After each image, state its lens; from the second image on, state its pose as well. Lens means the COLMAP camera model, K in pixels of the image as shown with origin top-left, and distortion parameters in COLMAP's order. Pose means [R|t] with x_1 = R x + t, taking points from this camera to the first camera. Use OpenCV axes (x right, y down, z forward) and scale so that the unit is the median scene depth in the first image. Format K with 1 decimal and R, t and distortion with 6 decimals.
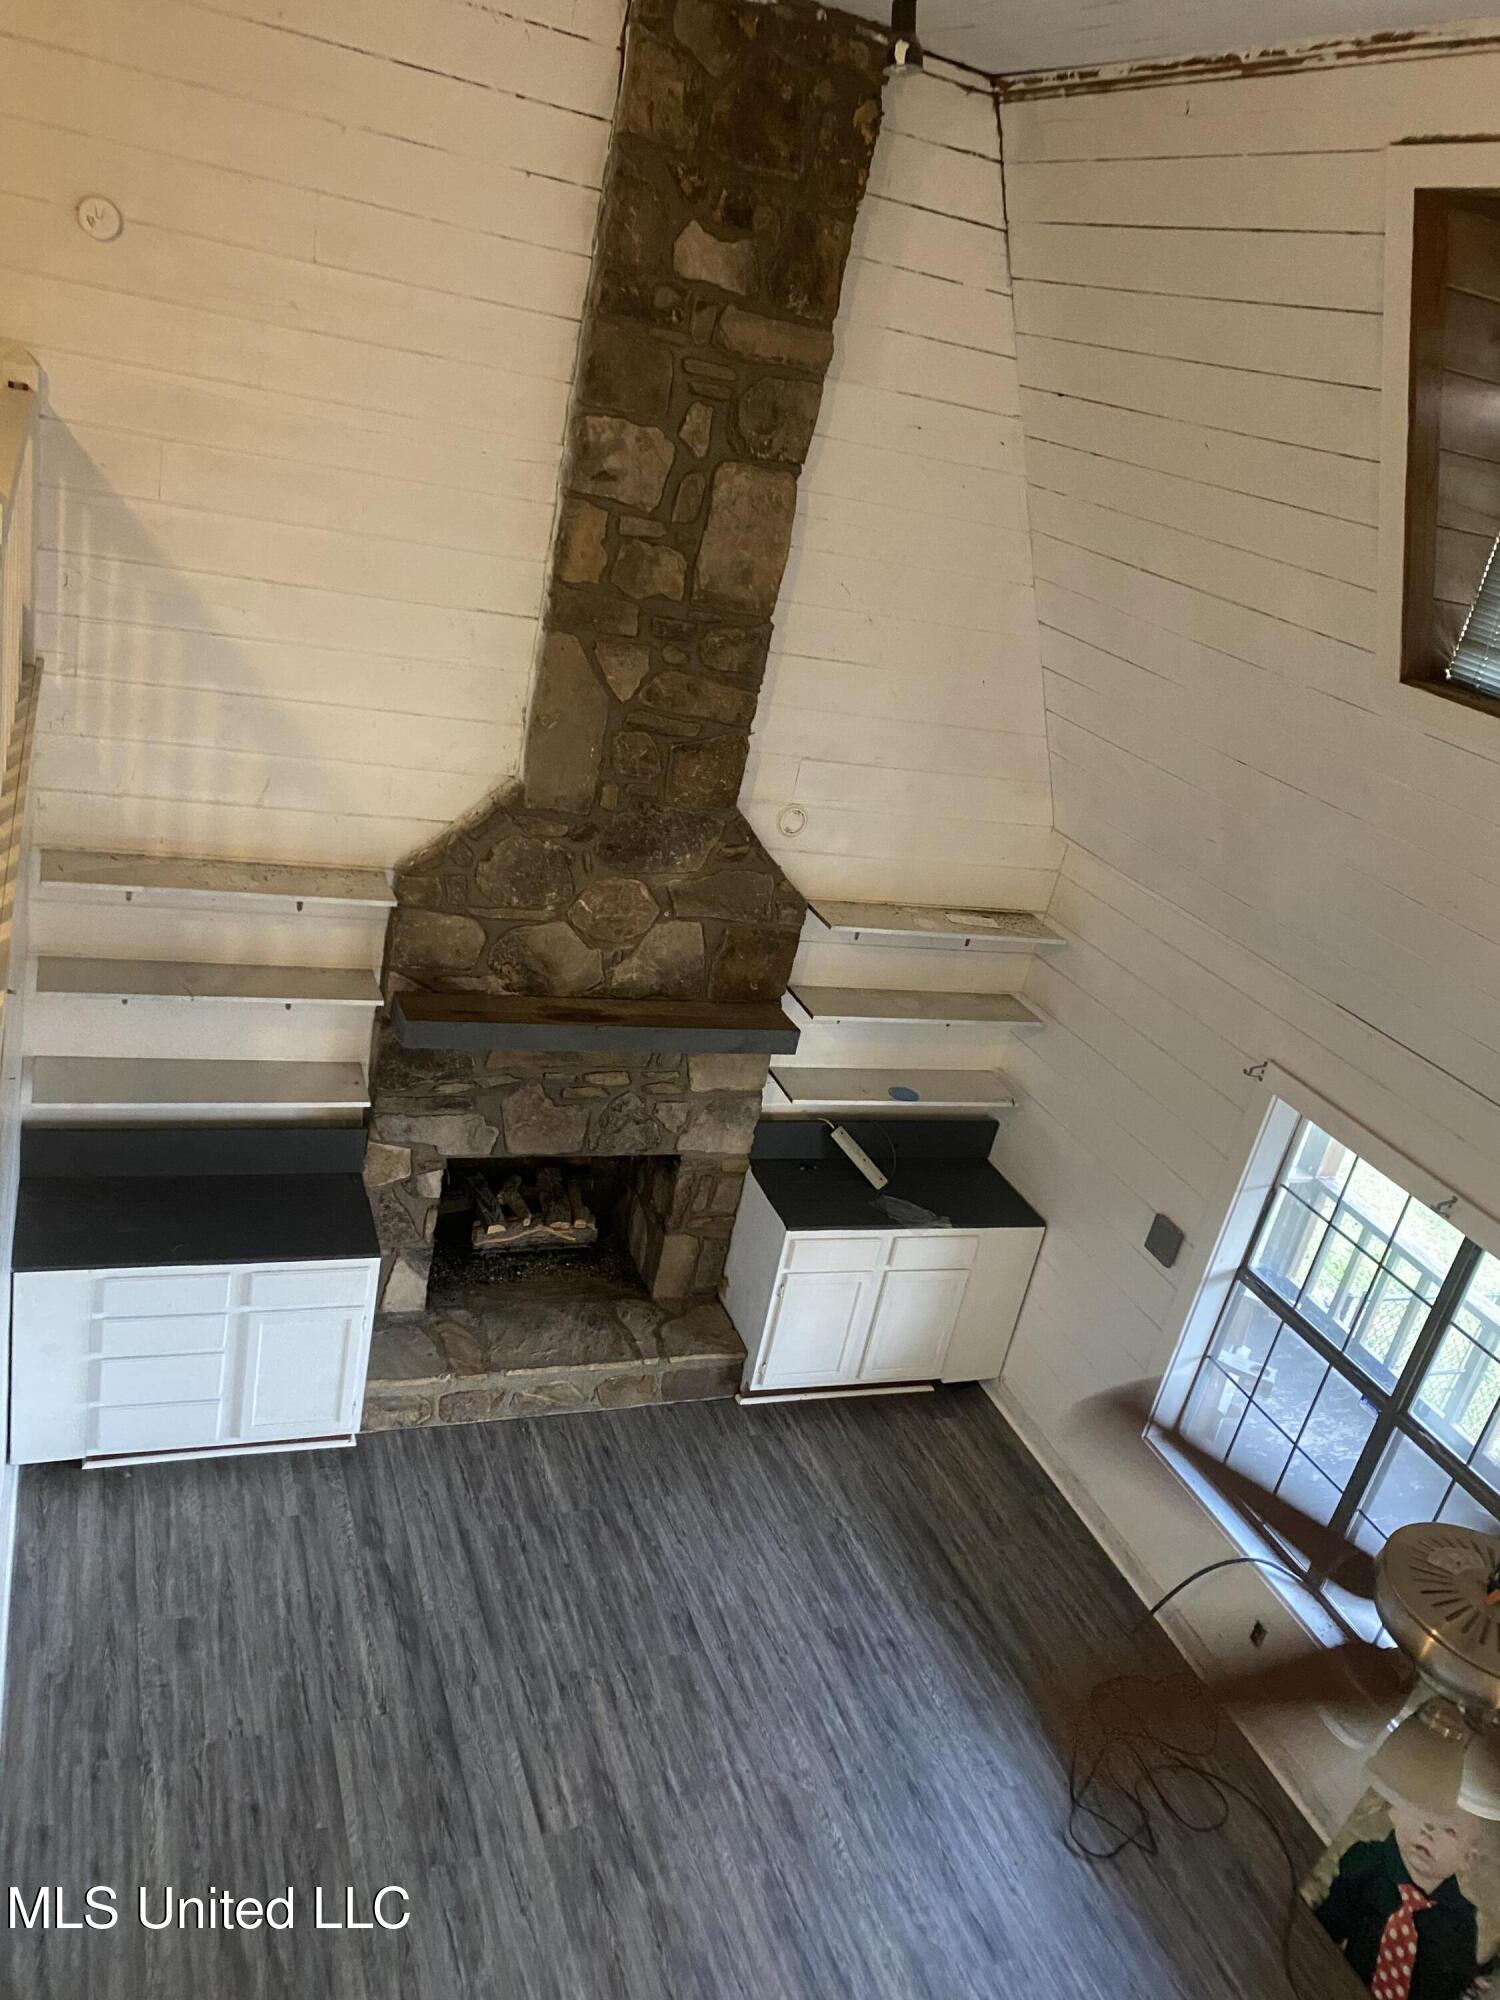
lens RADIAL K [[1513.0, 0, 764.1], [0, 1513.0, 979.4], [0, 0, 1]] dist [0.004240, -0.016820]
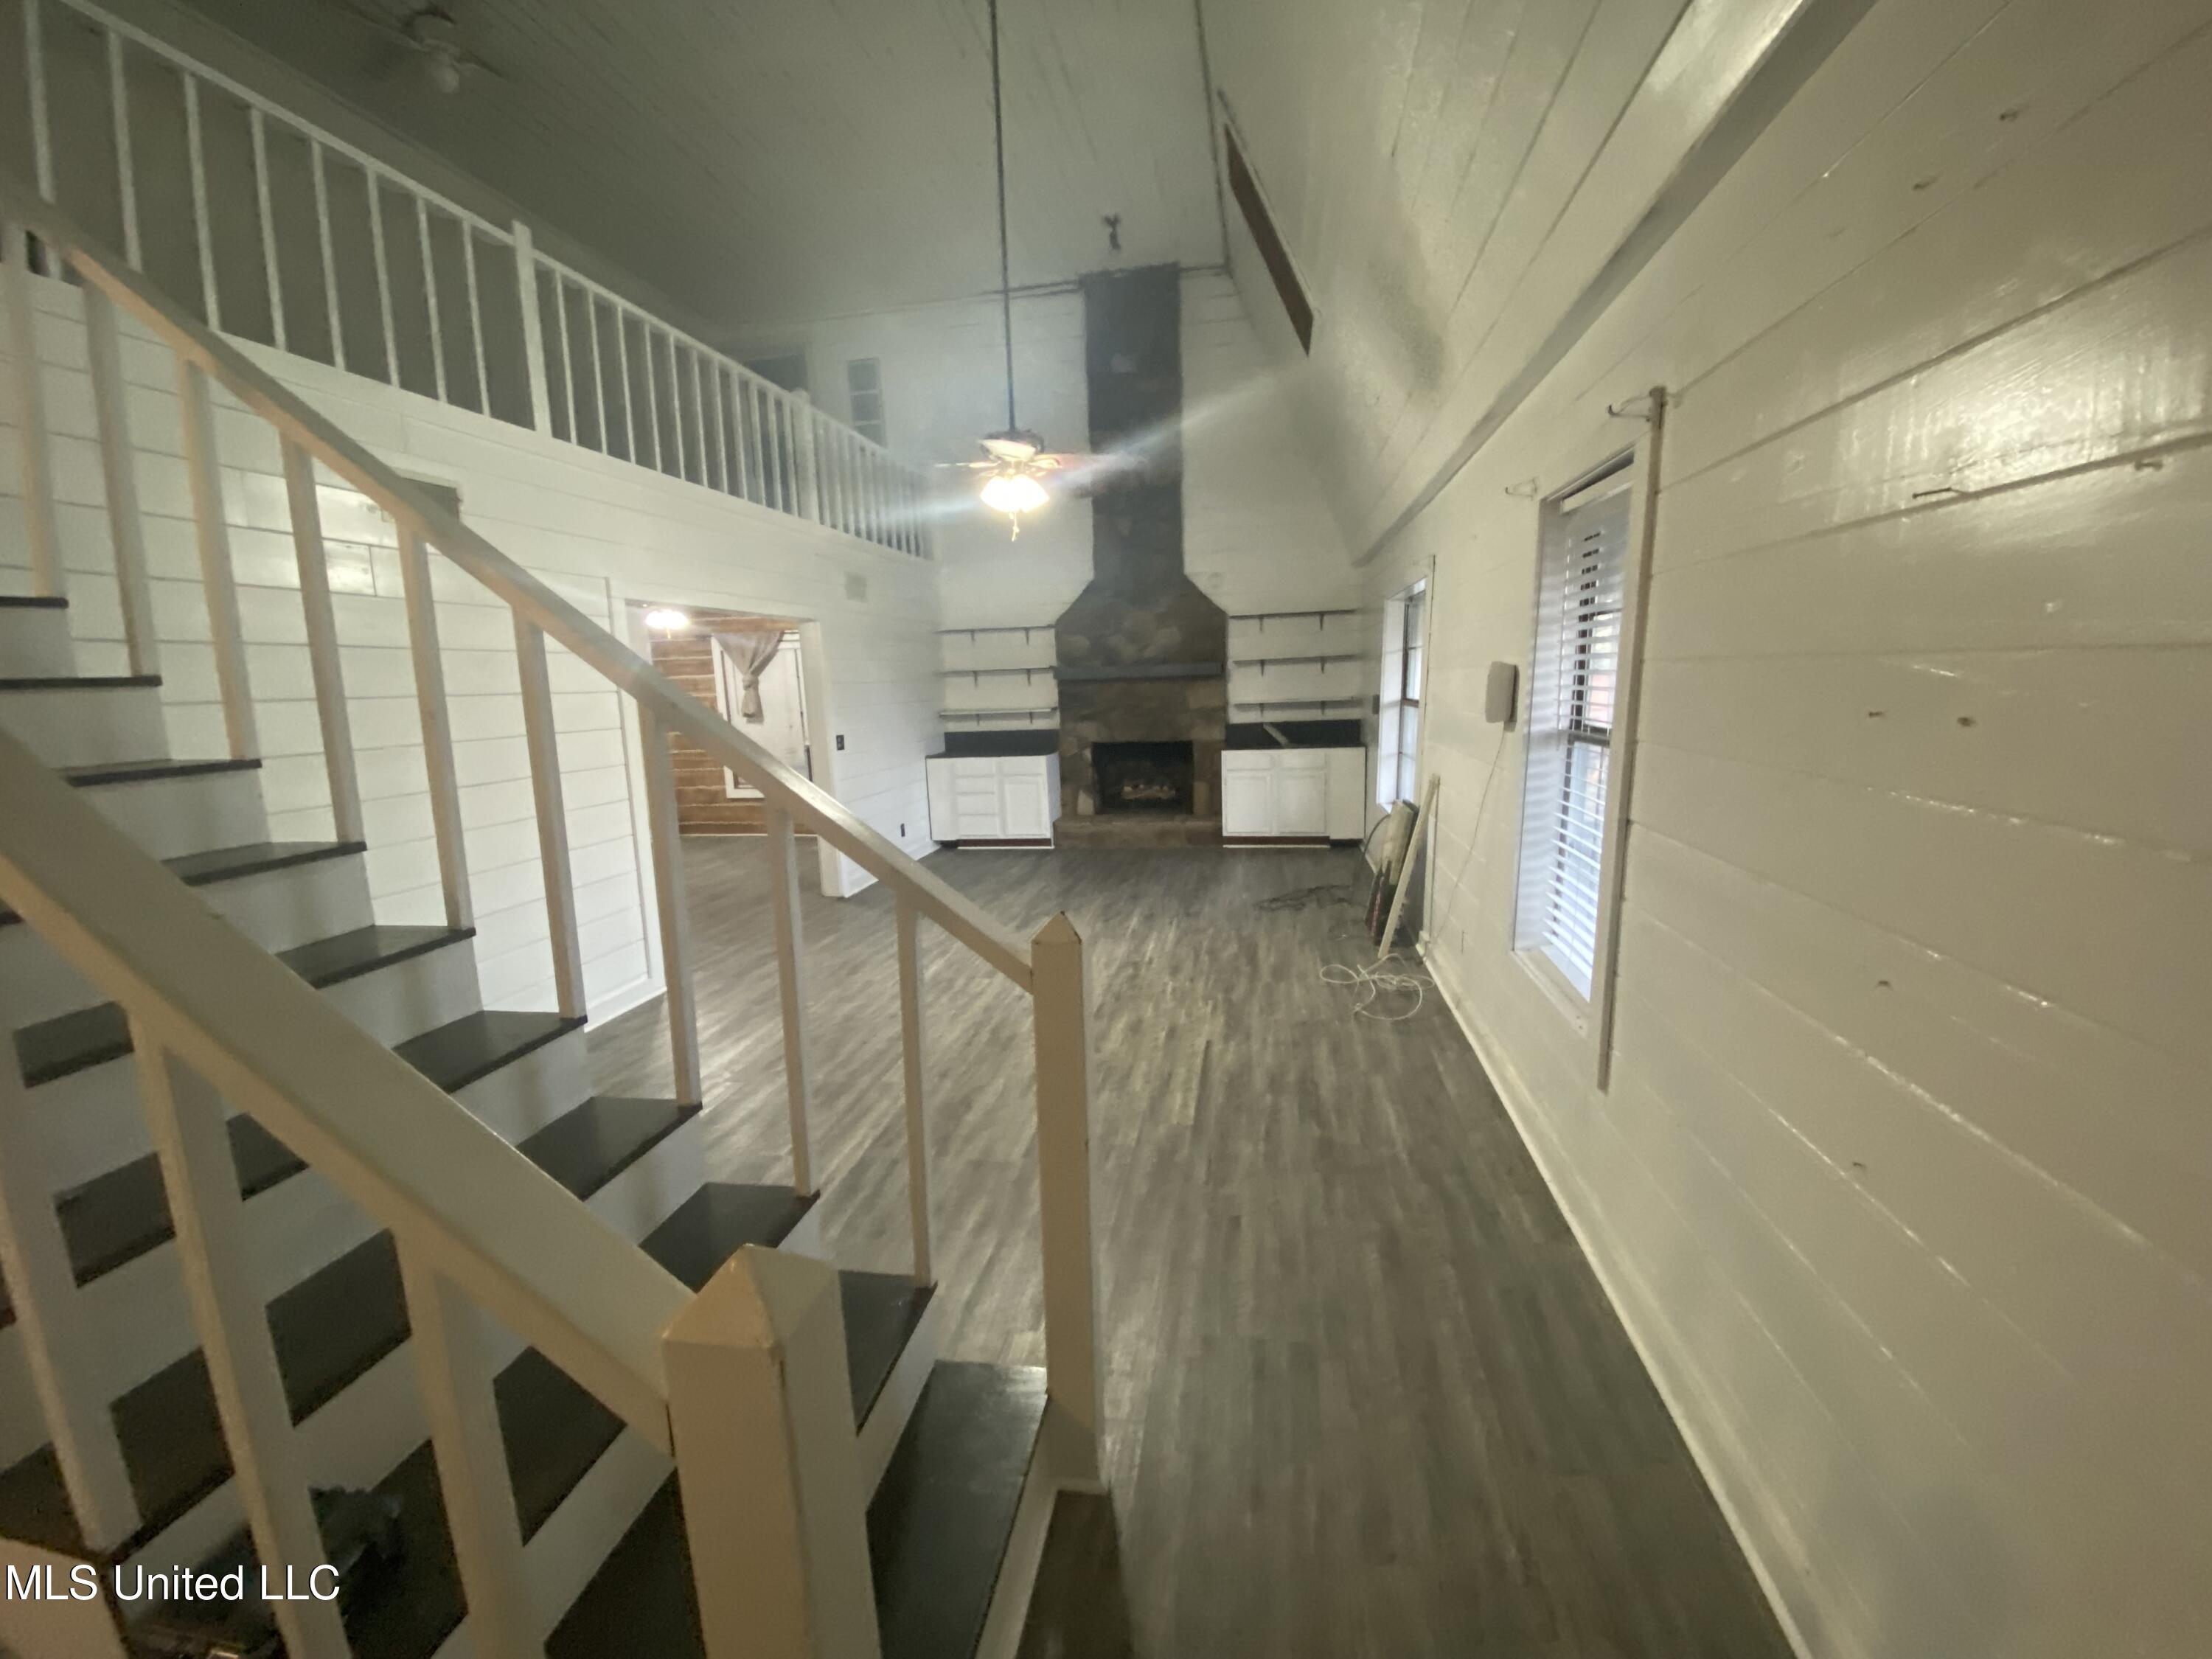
lens RADIAL K [[884.3, 0, 1094.8], [0, 884.3, 837.9], [0, 0, 1]] dist [-0.008894, -0.009326]
pose [[0.816632, -0.141399, -0.559570, 0.633560], [-0.011818, 0.965225, -0.261152, 0.702767], [0.577038, 0.219878, 0.786563, -0.111480]]
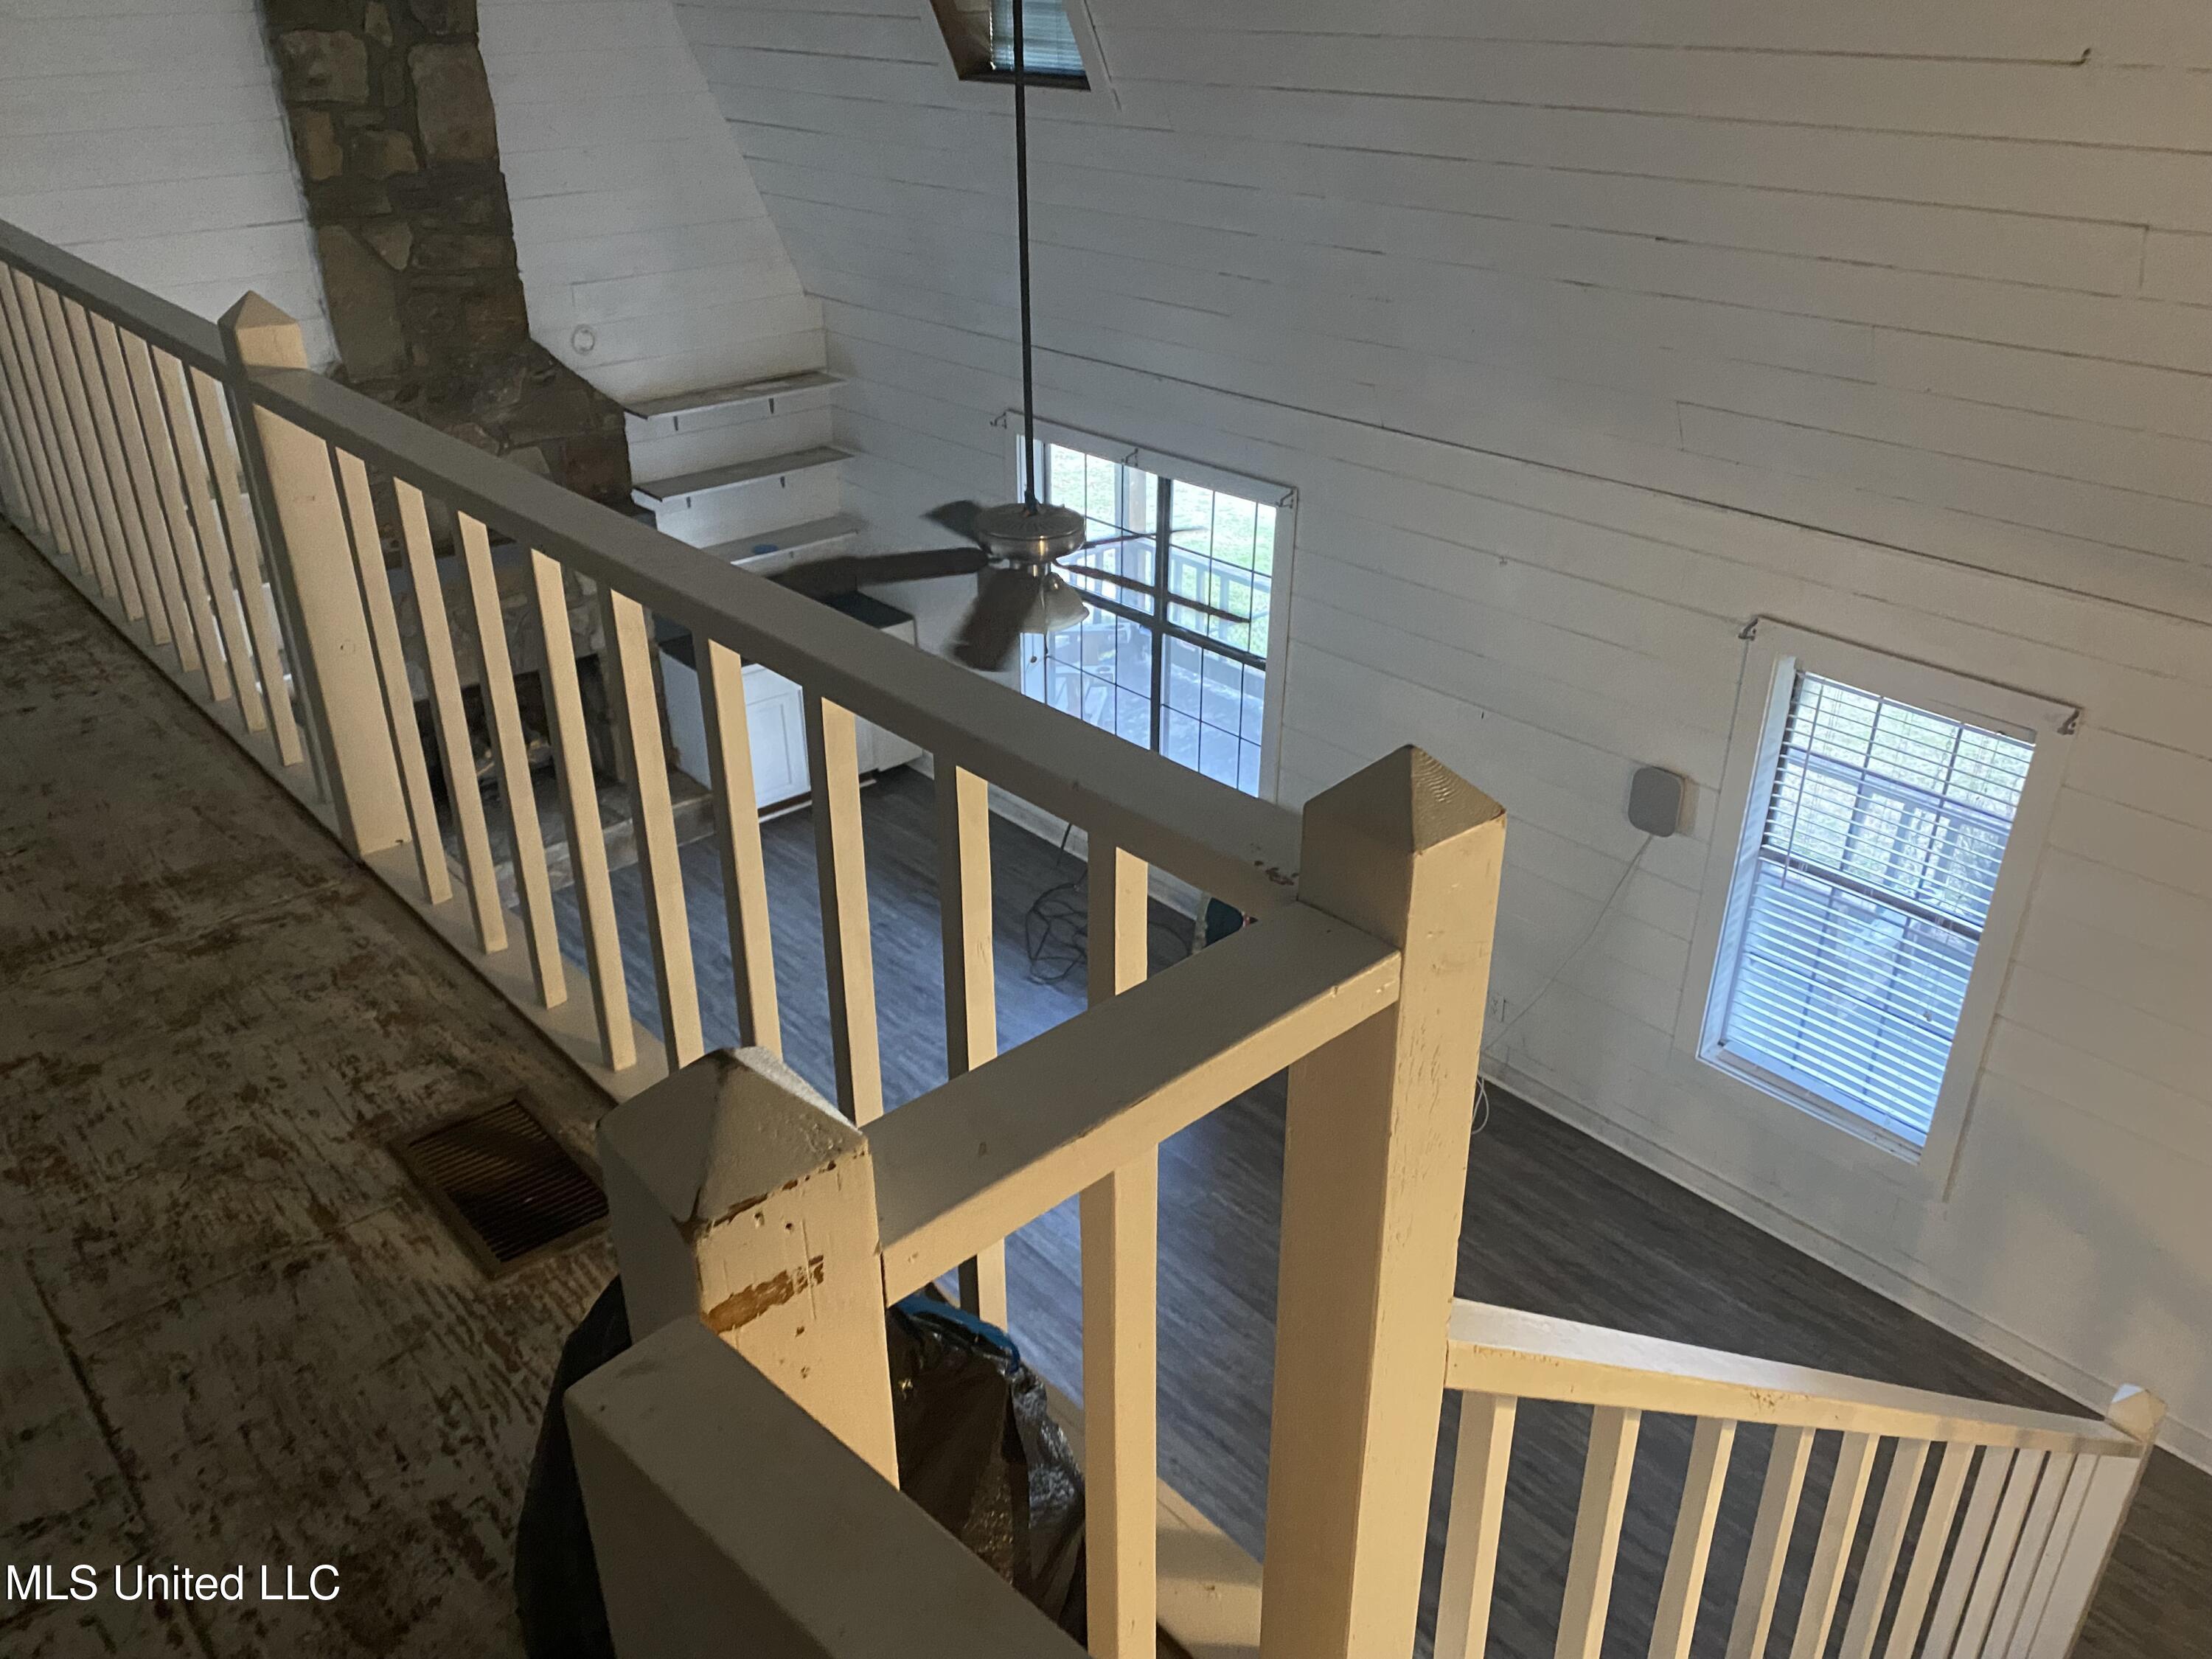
lens RADIAL K [[1673.4, 0, 1113.1], [0, 1673.4, 806.4], [0, 0, 1]] dist [0.004240, -0.016820]
pose [[0.921770, -0.333736, 0.197385, 0.021875], [0.307925, 0.939444, 0.150421, 0.183172], [-0.235633, -0.077874, 0.968717, -0.430072]]
